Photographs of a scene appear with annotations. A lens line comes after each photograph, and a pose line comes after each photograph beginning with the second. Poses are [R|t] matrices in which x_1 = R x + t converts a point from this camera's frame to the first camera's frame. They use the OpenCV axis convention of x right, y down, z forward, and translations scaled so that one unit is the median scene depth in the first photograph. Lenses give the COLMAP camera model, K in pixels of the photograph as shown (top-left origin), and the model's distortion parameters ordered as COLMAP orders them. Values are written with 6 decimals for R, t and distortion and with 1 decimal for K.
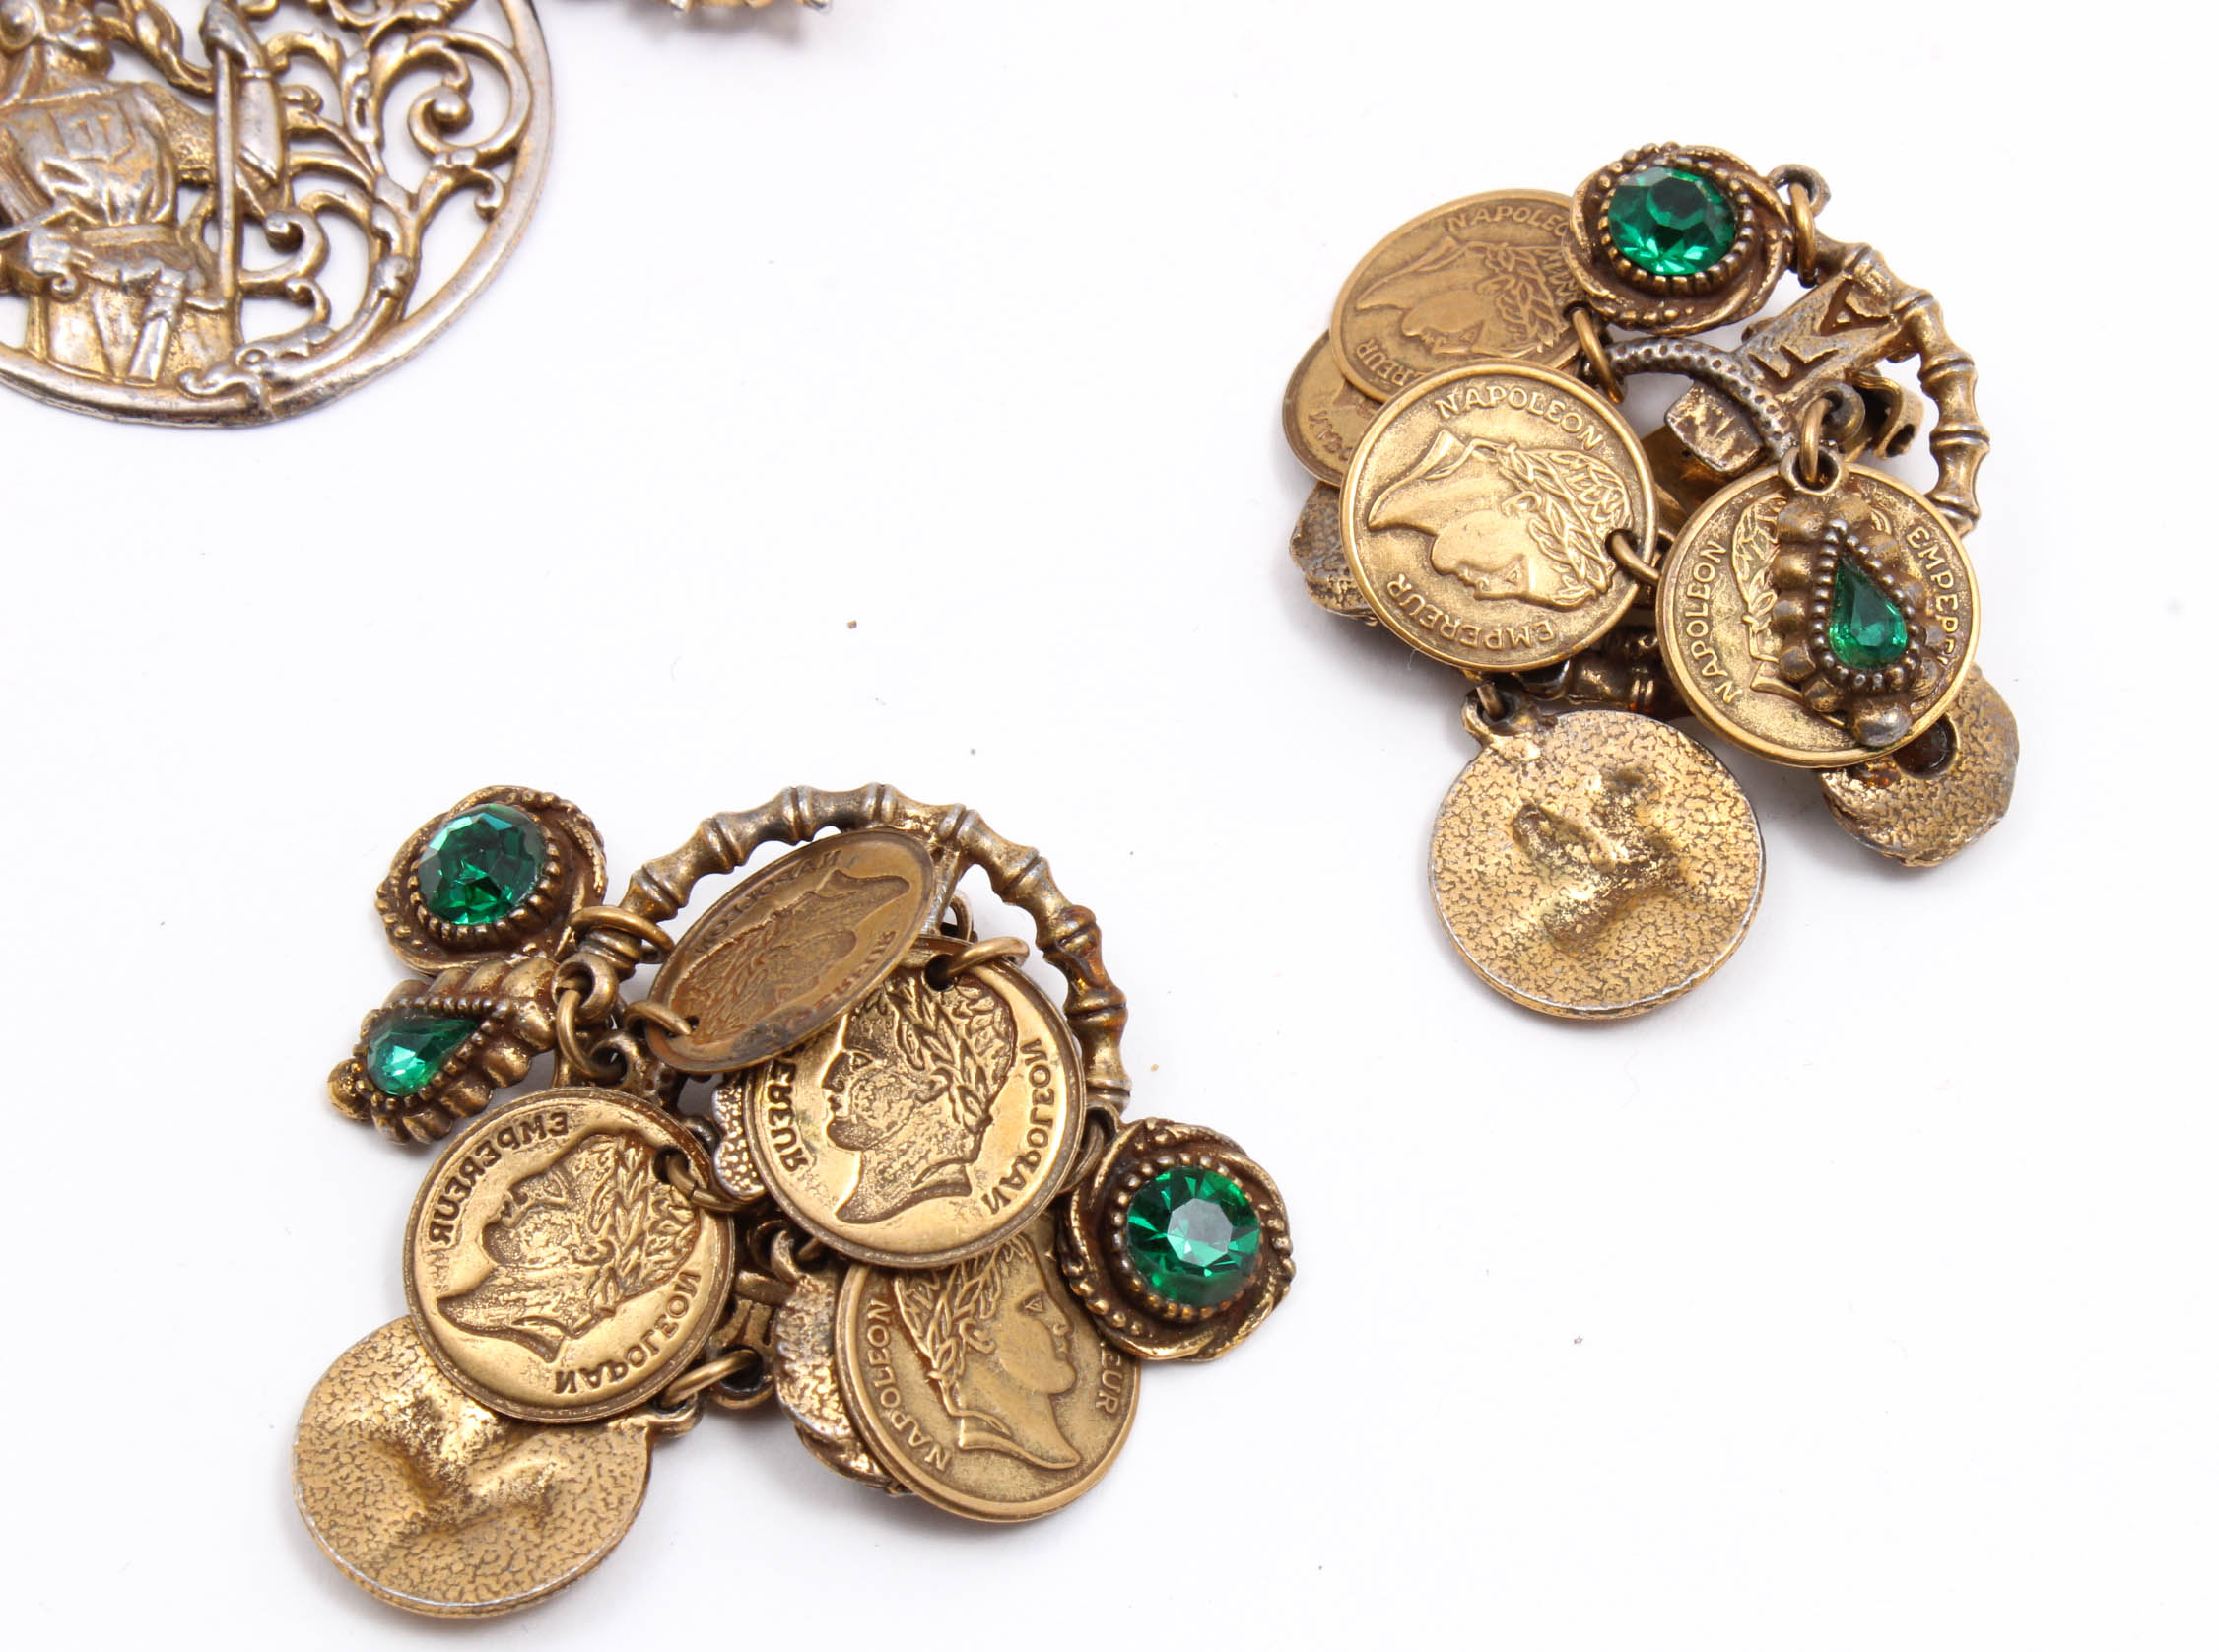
lens RADIAL K [[4786.0, 0, 1109.5], [0, 4786.0, 826.0], [0, 0, 1]] dist [0.025737, 0.169997]
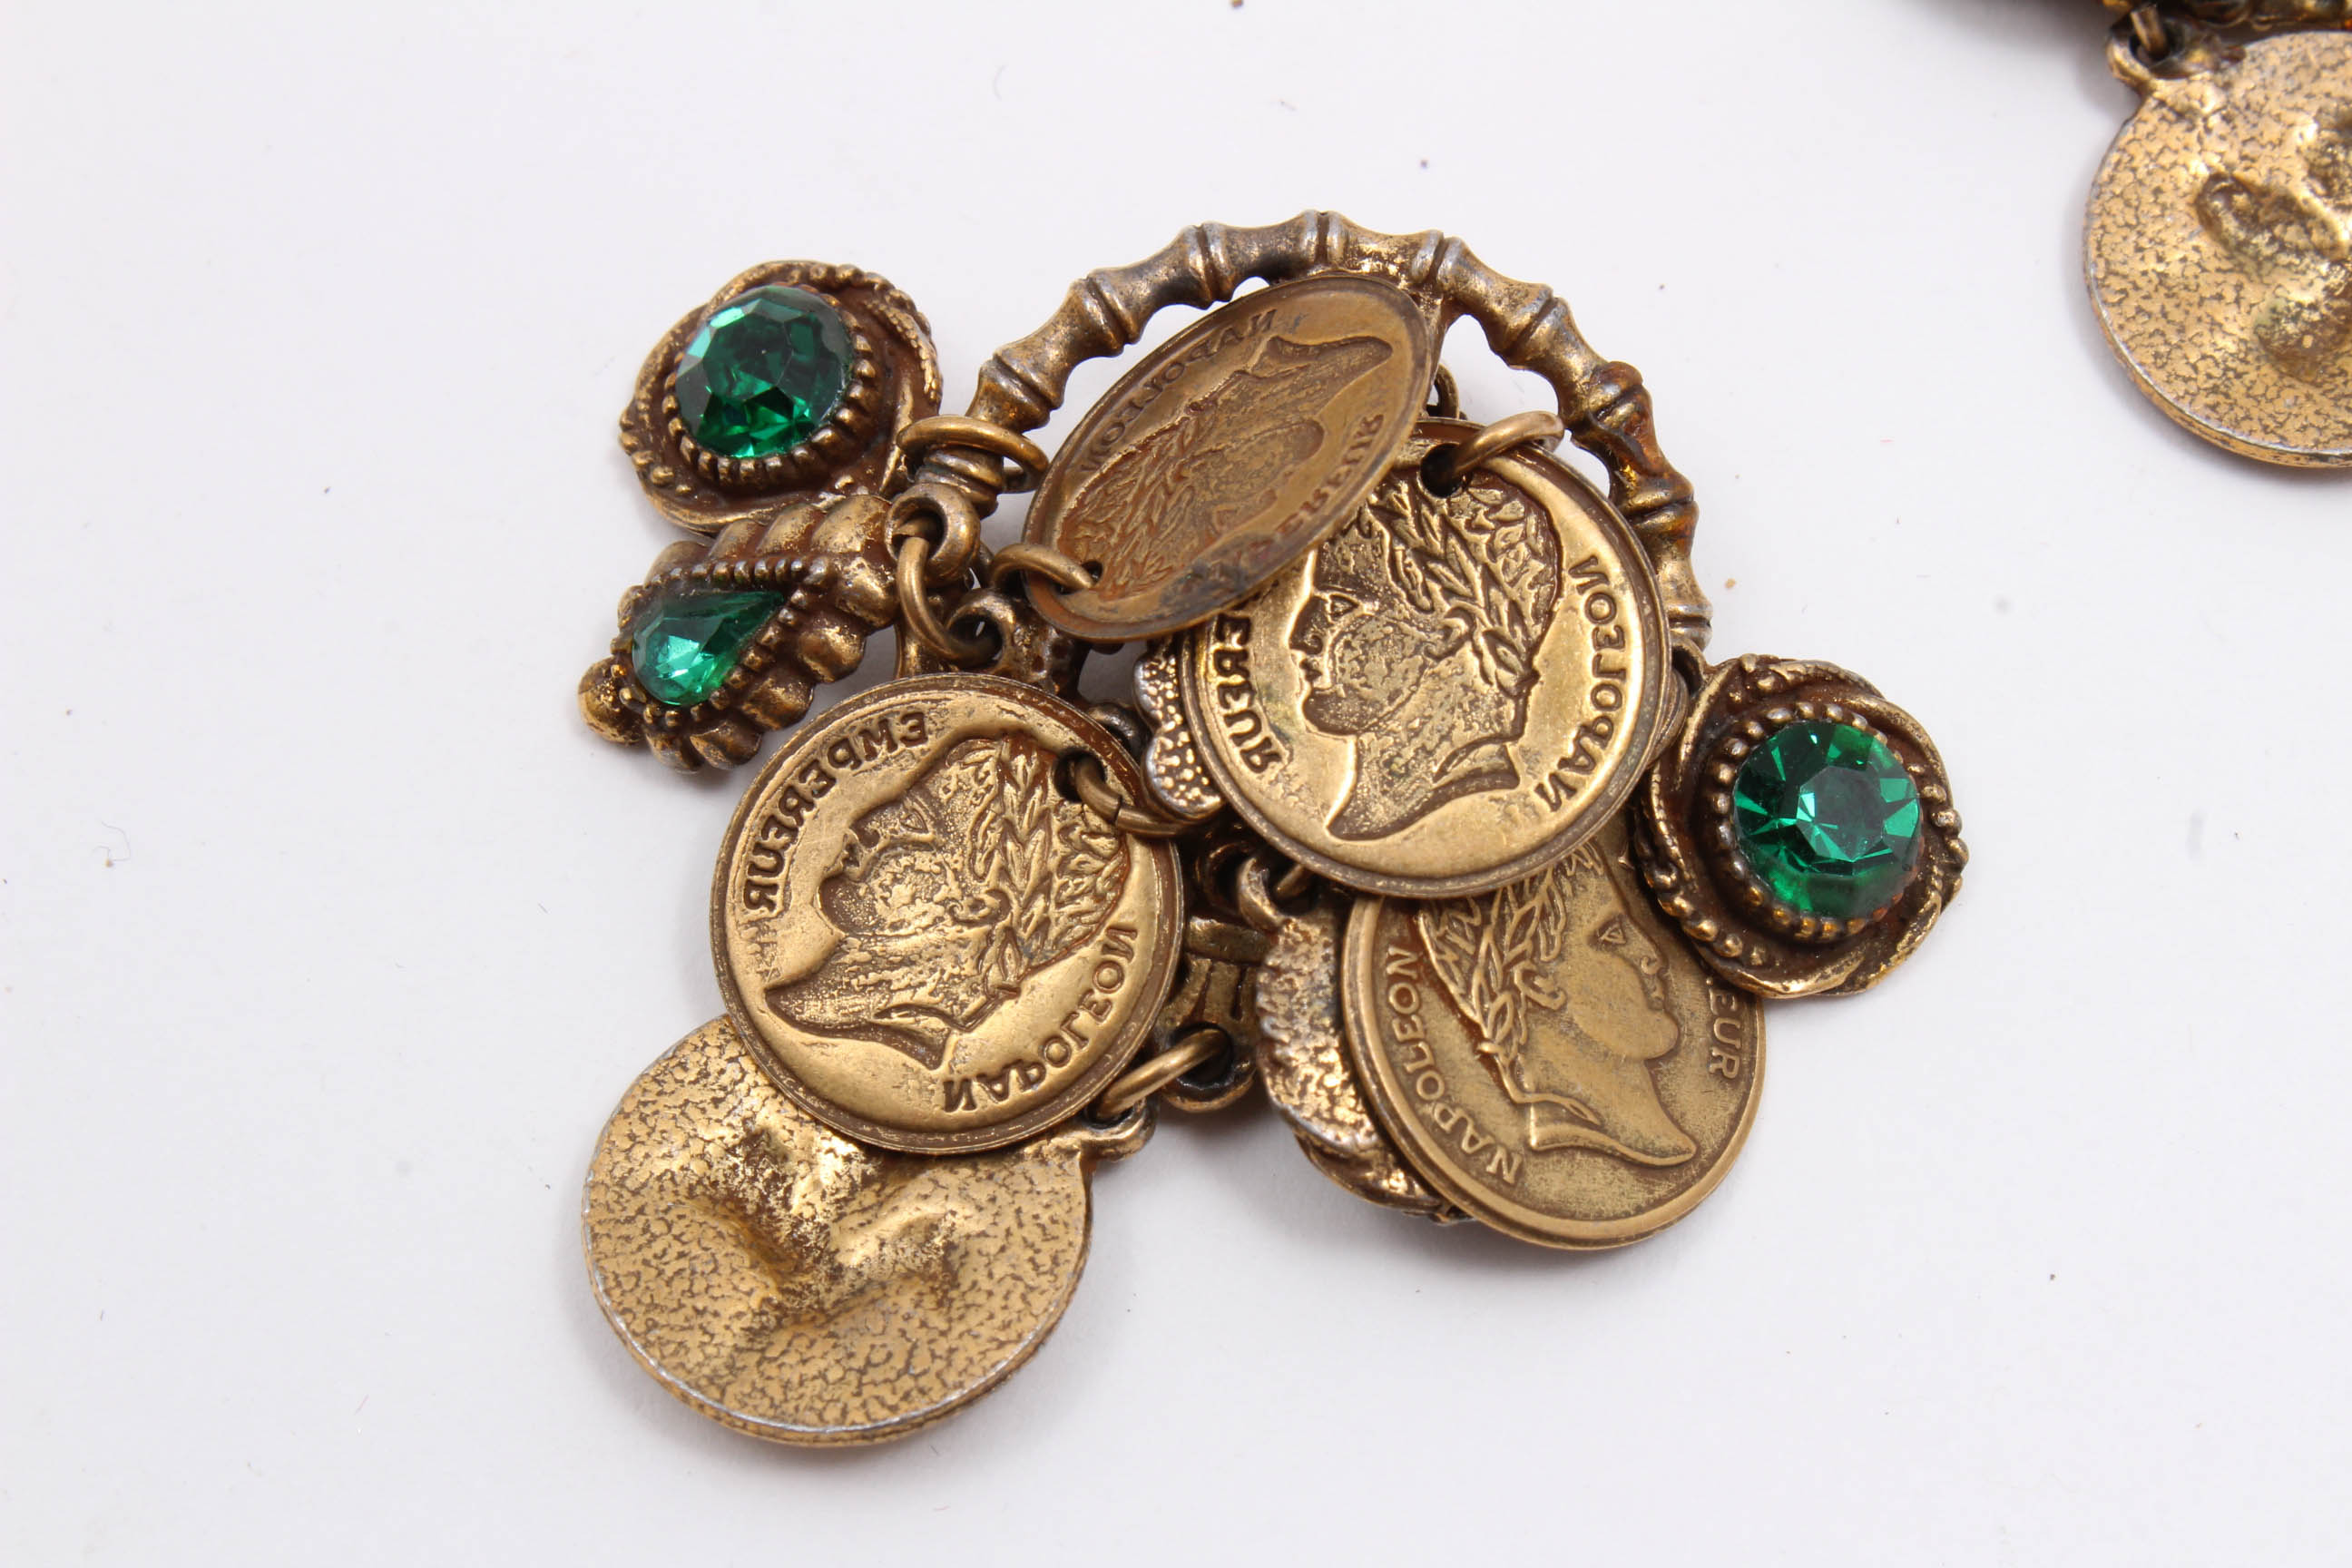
lens RADIAL K [[5125.8, 0, 1176.0], [0, 5125.8, 784.0], [0, 0, 1]] dist [0.005407, 0.494413]
pose [[0.996550, -0.076025, -0.033303, -0.052558], [0.078599, 0.993330, 0.084366, 0.009984], [0.026667, -0.086693, 0.995878, 0.253655]]
